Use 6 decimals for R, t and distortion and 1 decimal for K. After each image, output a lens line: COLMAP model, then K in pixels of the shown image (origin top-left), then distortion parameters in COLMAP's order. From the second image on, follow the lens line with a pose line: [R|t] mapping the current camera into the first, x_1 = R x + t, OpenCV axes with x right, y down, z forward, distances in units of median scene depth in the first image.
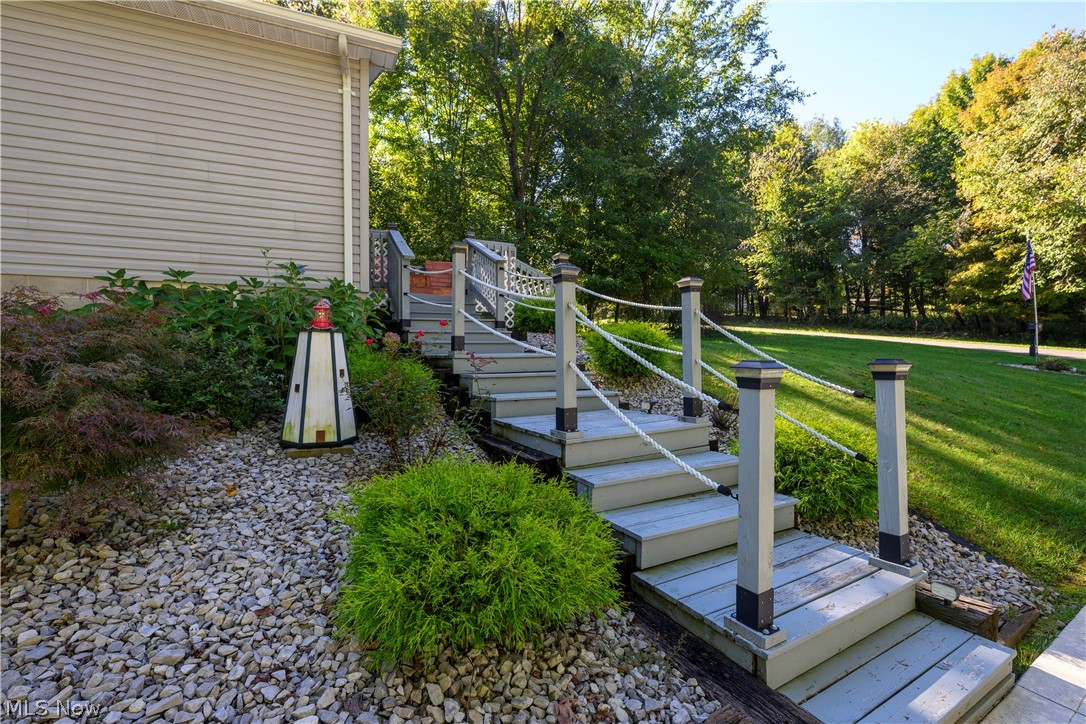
lens RADIAL K [[497.4, 0, 539.3], [0, 497.4, 356.0], [0, 0, 1]] dist [0.000814, 0.000895]
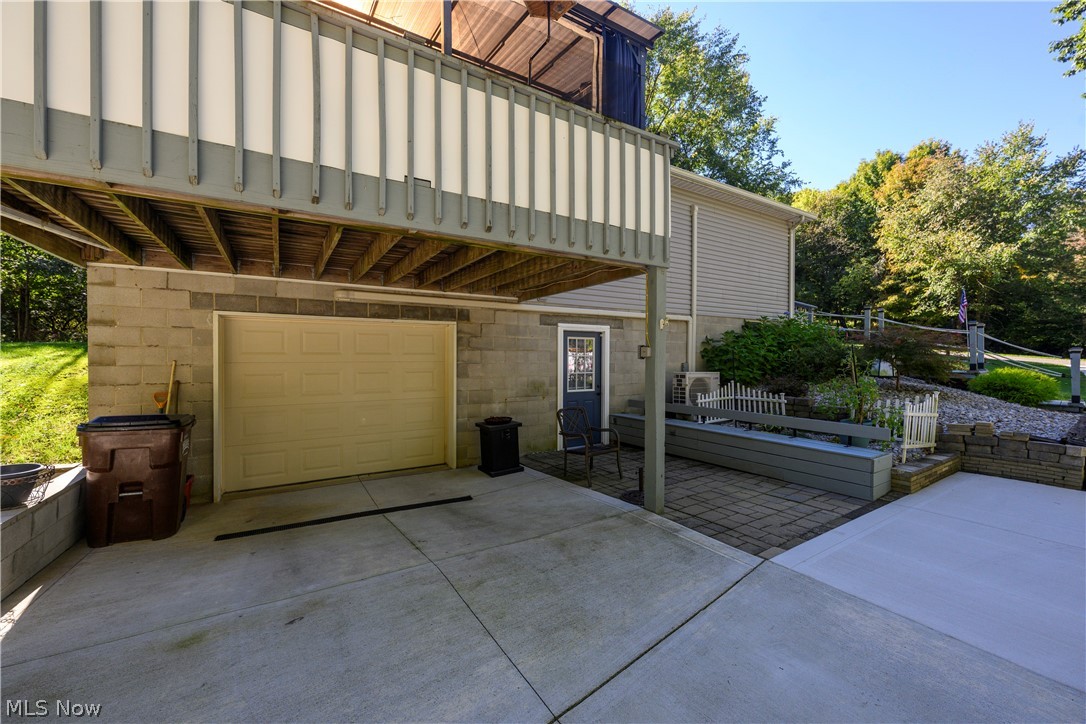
lens RADIAL K [[432.3, 0, 539.3], [0, 432.3, 360.2], [0, 0, 1]] dist [0.001586, 0.000218]
pose [[0.992069, 0.000593, 0.125694, -0.337529], [-0.000909, 0.999997, 0.002461, 0.008227], [-0.125692, -0.002556, 0.992066, -0.160392]]
